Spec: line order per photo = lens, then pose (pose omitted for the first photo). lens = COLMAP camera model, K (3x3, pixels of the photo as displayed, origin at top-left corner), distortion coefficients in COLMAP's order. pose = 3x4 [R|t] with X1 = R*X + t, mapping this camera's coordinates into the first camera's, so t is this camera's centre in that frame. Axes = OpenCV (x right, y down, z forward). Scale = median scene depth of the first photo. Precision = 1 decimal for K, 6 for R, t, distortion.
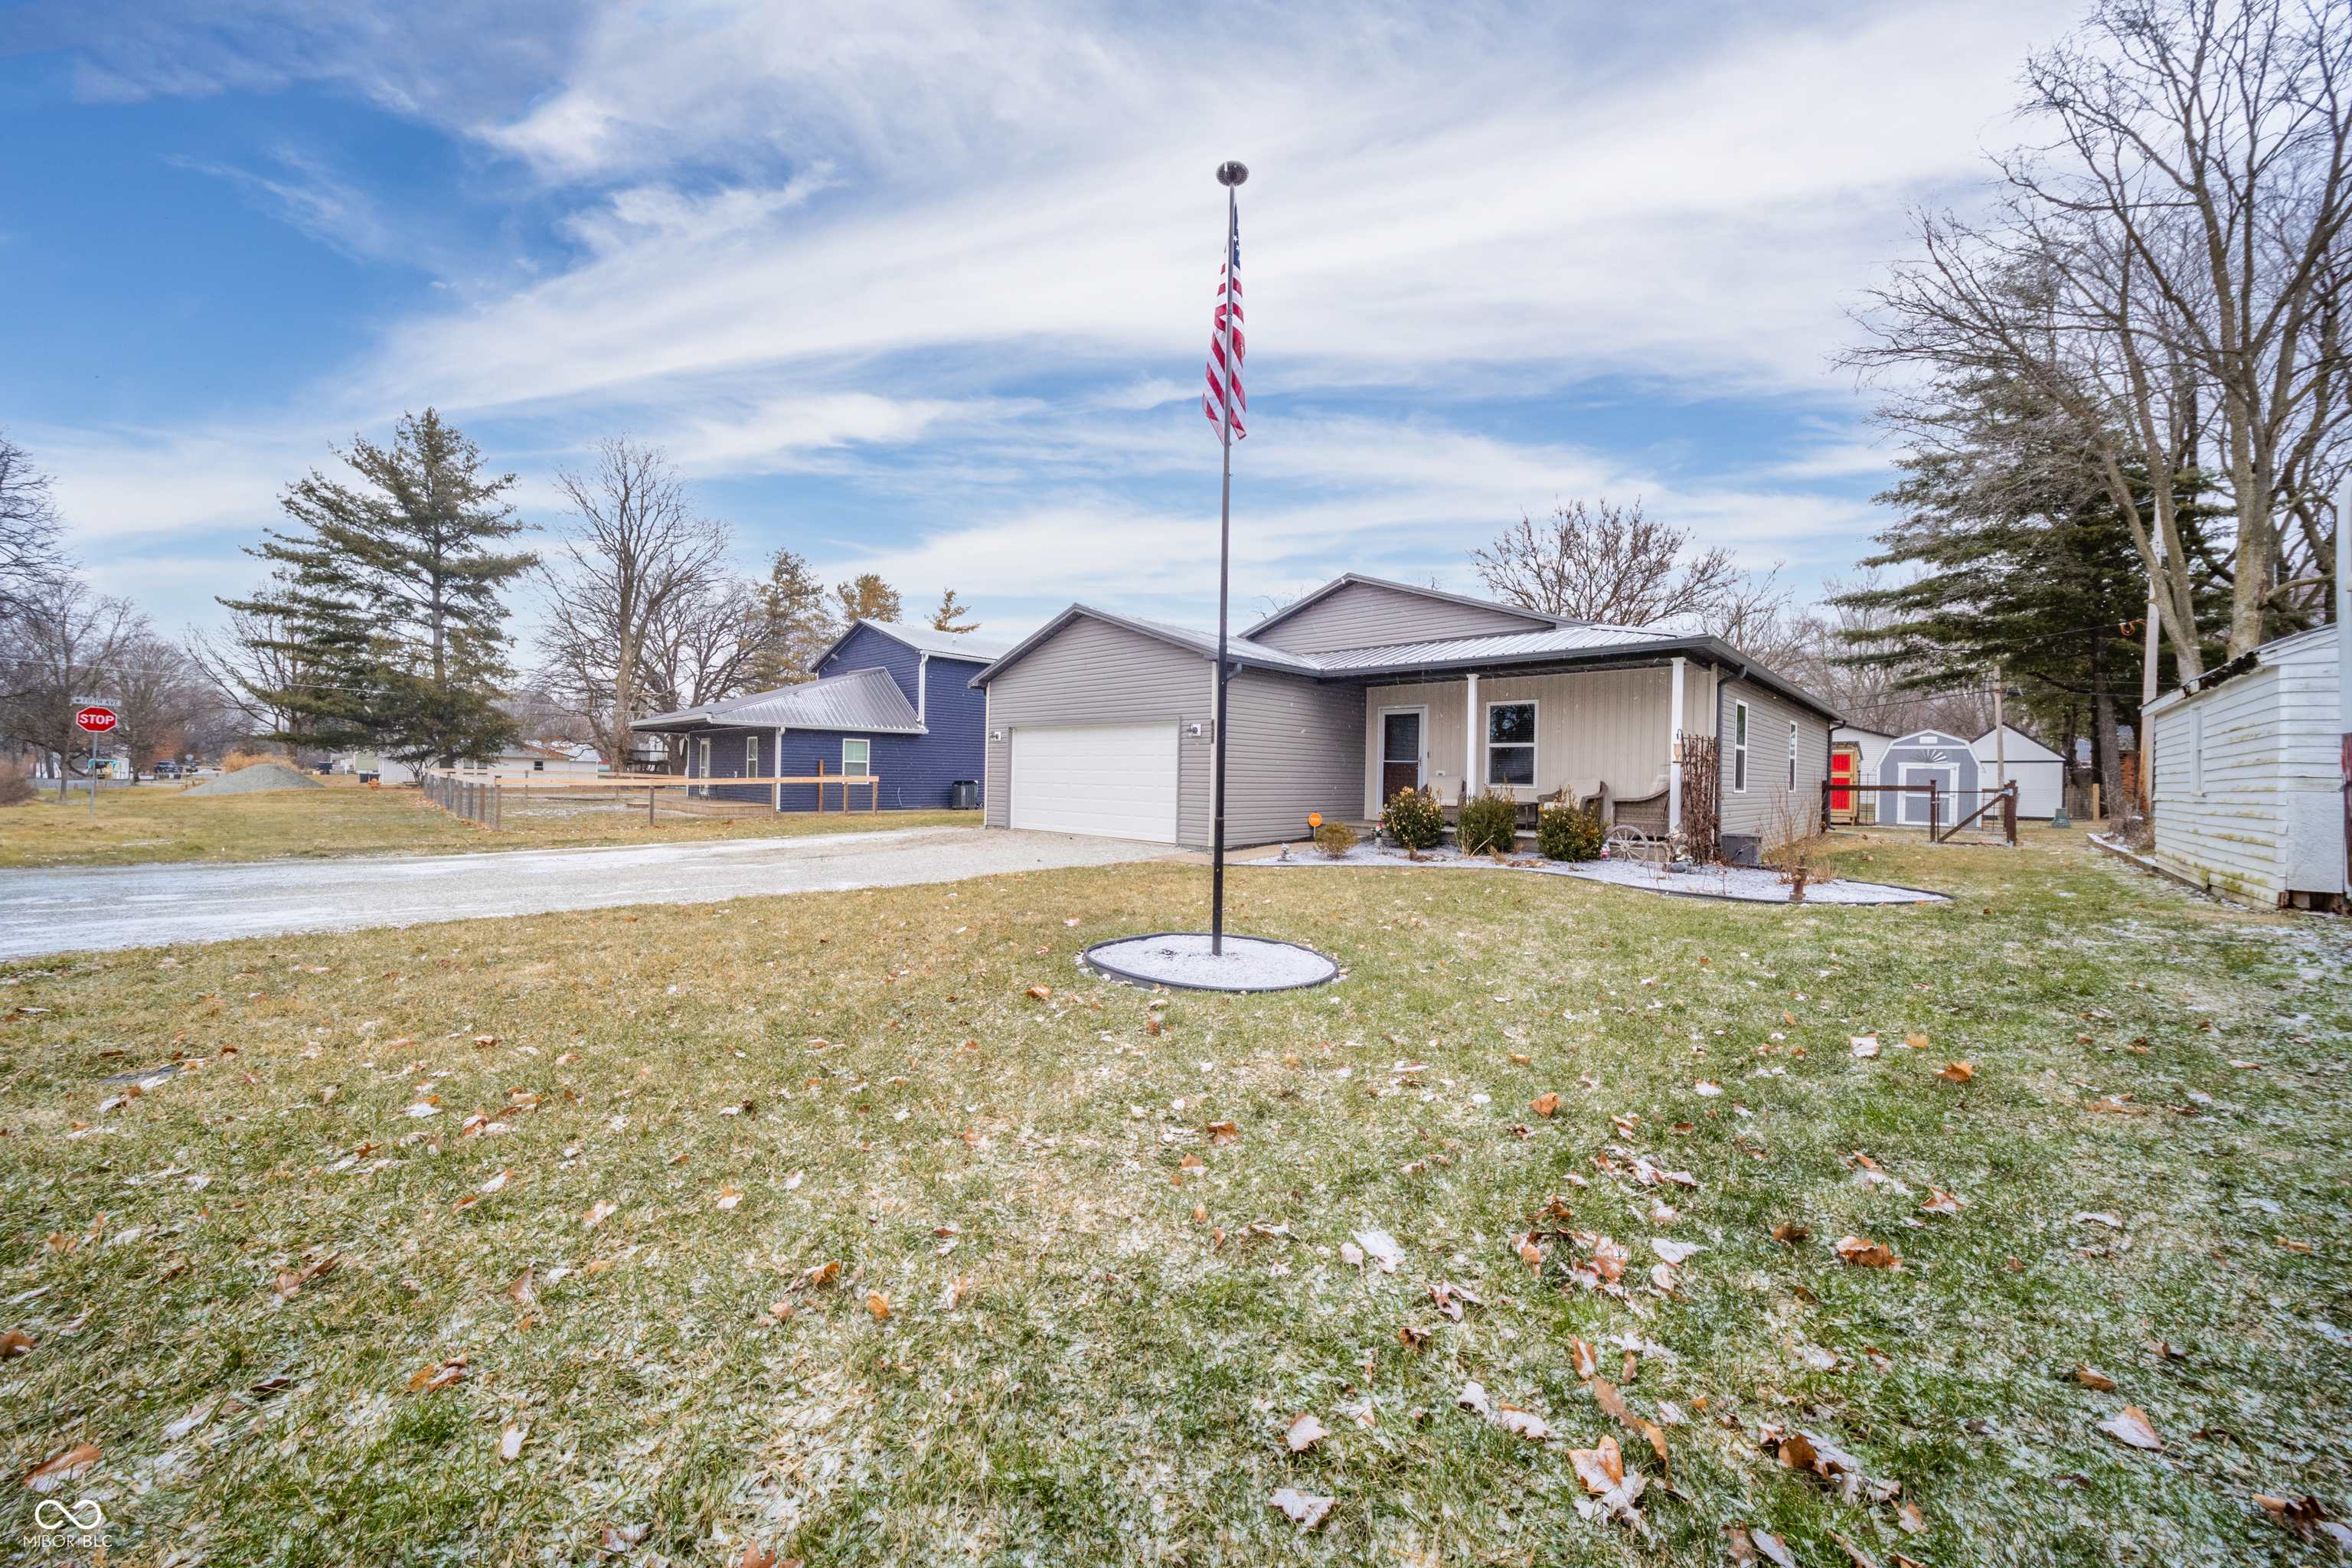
lens RADIAL K [[841.1, 0, 1169.9], [0, 841.1, 779.0], [0, 0, 1]] dist [-0.000319, -0.000030]
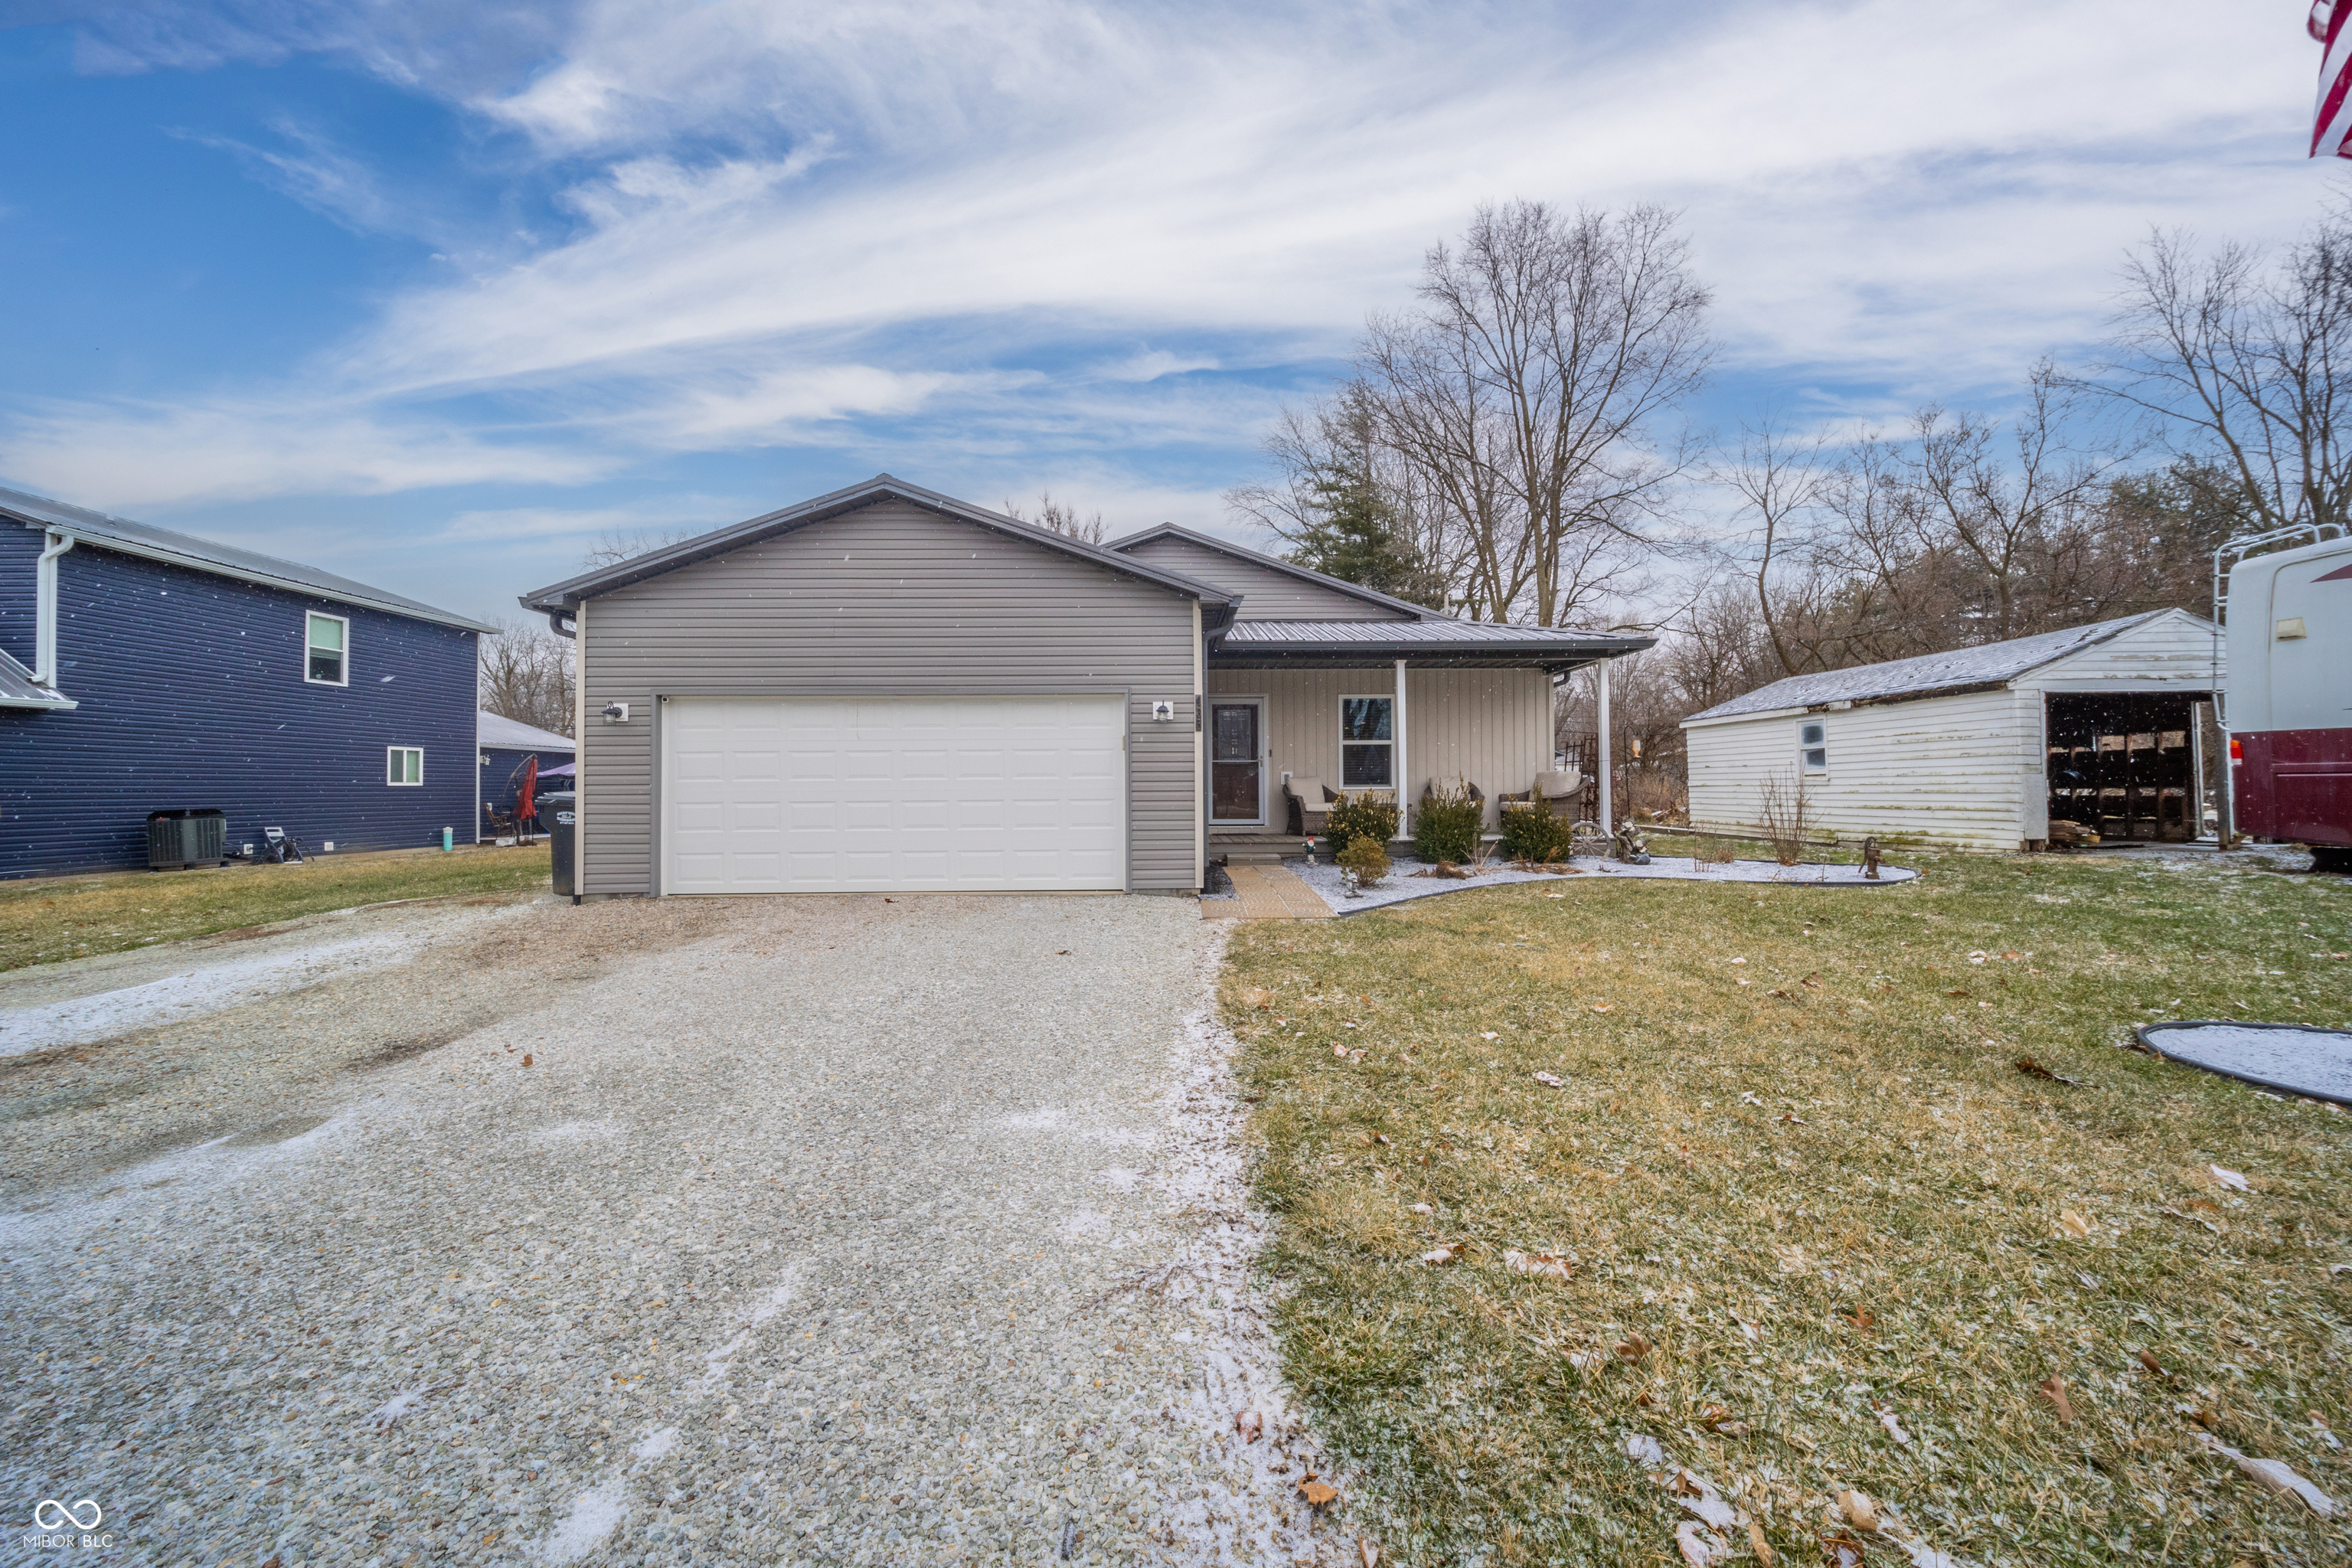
lens RADIAL K [[841.1, 0, 1177.5], [0, 841.1, 781.1], [0, 0, 1]] dist [-0.000319, -0.000030]
pose [[0.703110, -0.021869, 0.710744, -0.384701], [0.022943, 0.999704, 0.008063, -0.010158], [-0.710710, 0.010638, 0.703404, 0.502691]]
